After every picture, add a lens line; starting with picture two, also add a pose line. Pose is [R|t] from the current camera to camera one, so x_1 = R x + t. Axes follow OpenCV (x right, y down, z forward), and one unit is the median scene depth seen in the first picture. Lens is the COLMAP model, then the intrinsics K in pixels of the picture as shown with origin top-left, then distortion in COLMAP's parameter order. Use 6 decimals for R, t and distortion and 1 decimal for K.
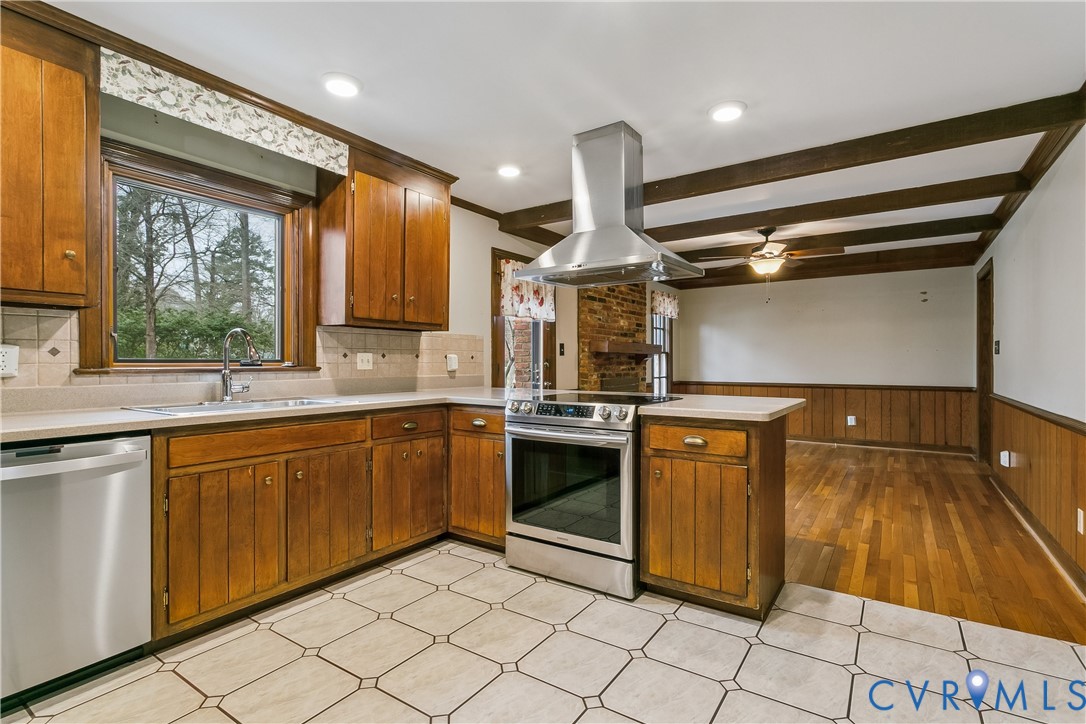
lens RADIAL K [[512.4, 0, 543.0], [0, 512.4, 362.0], [0, 0, 1]] dist [0.013530, -0.000269]
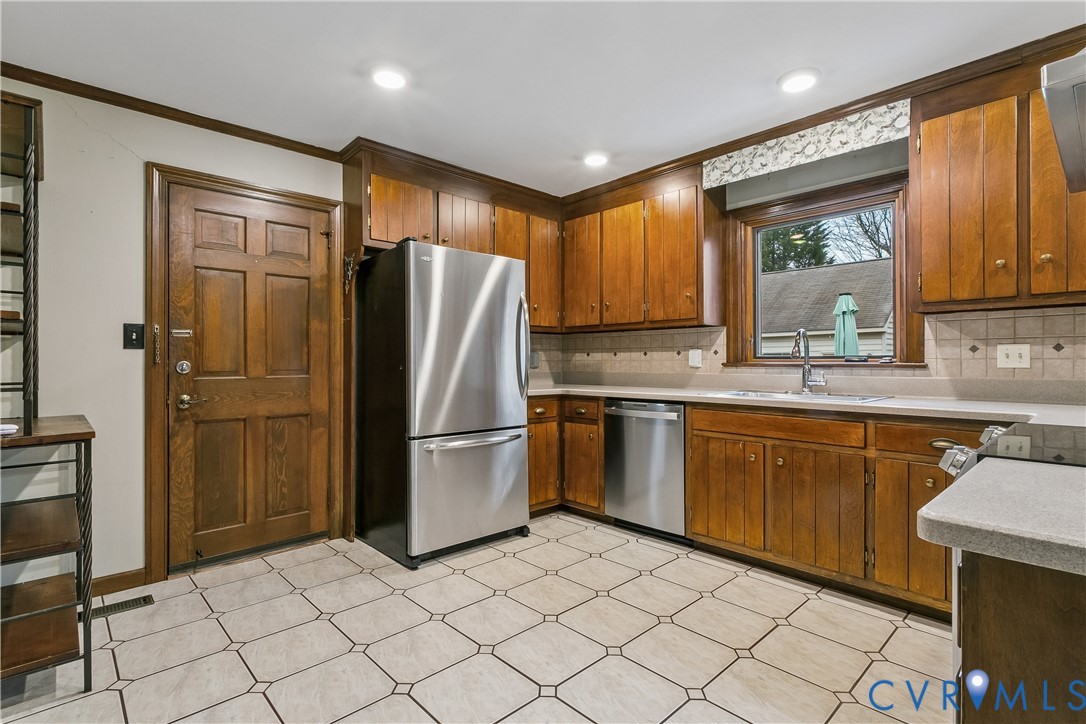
lens RADIAL K [[527.8, 0, 558.6], [0, 527.8, 358.5], [0, 0, 1]] dist [0.000382, 0.000148]
pose [[-0.196303, -0.004731, -0.980532, 0.690837], [0.002289, 0.999983, -0.005283, 0.005902], [0.980541, -0.003281, -0.196289, 0.731600]]
